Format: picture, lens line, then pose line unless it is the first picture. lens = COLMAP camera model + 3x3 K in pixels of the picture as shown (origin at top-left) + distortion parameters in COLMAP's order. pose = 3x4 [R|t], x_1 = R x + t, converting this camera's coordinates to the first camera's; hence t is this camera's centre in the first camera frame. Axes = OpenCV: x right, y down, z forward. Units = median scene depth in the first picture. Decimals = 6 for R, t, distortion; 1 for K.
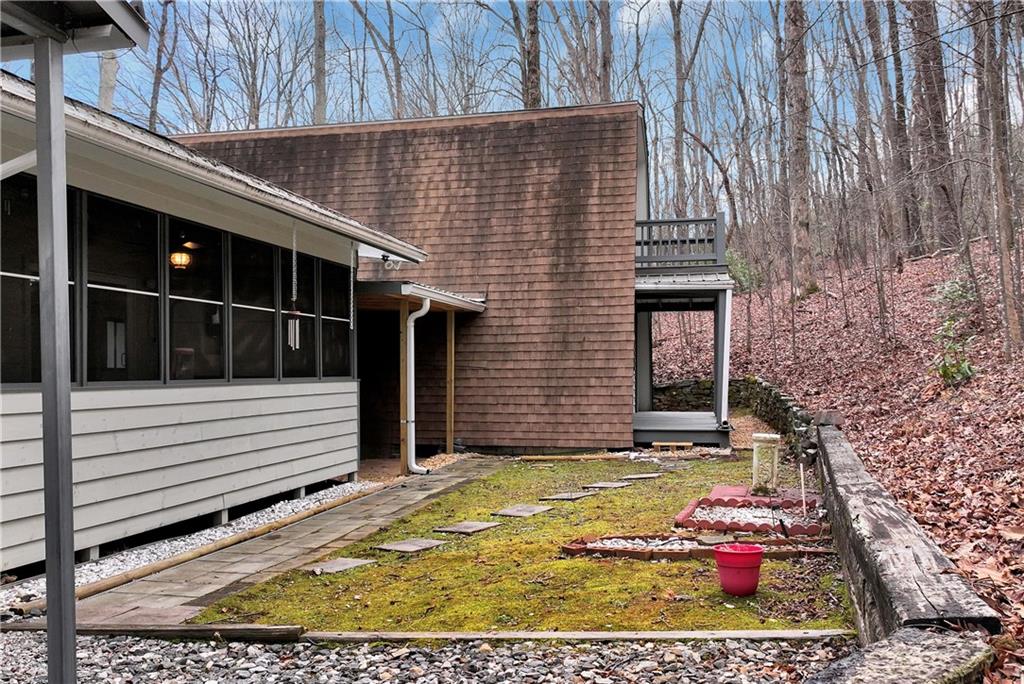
lens RADIAL K [[854.5, 0, 505.4], [0, 854.5, 365.5], [0, 0, 1]] dist [0.002160, -0.014291]
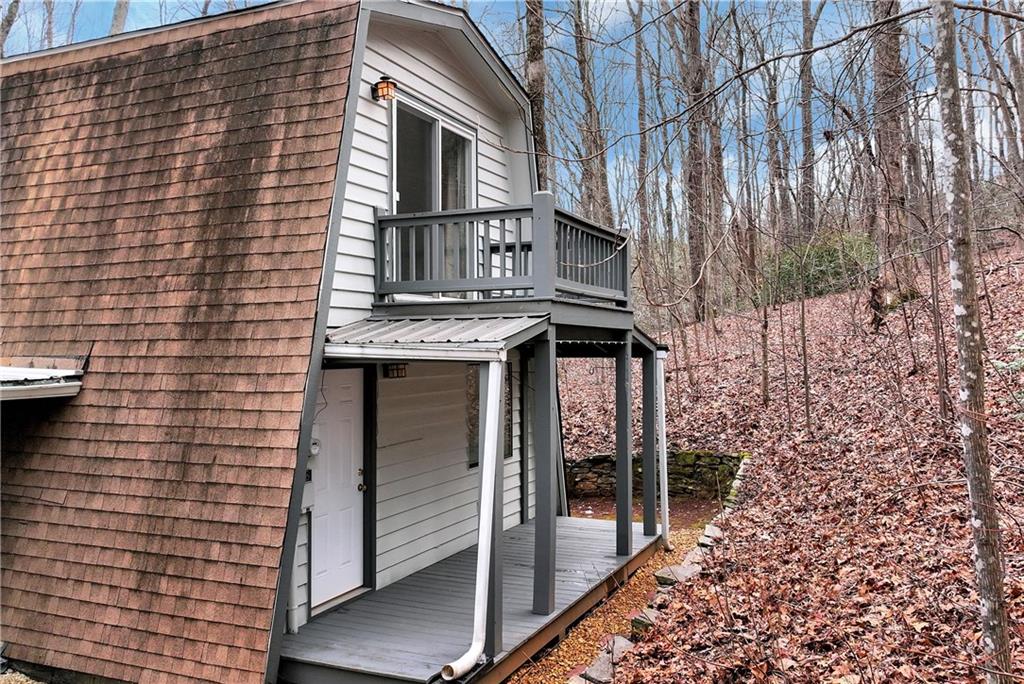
lens RADIAL K [[854.5, 0, 527.3], [0, 854.5, 335.1], [0, 0, 1]] dist [0.002160, -0.014291]
pose [[0.983645, -0.002456, -0.180103, 0.345855], [0.000383, 0.999933, -0.011547, -0.093565], [0.180120, 0.011289, 0.983580, 0.520734]]
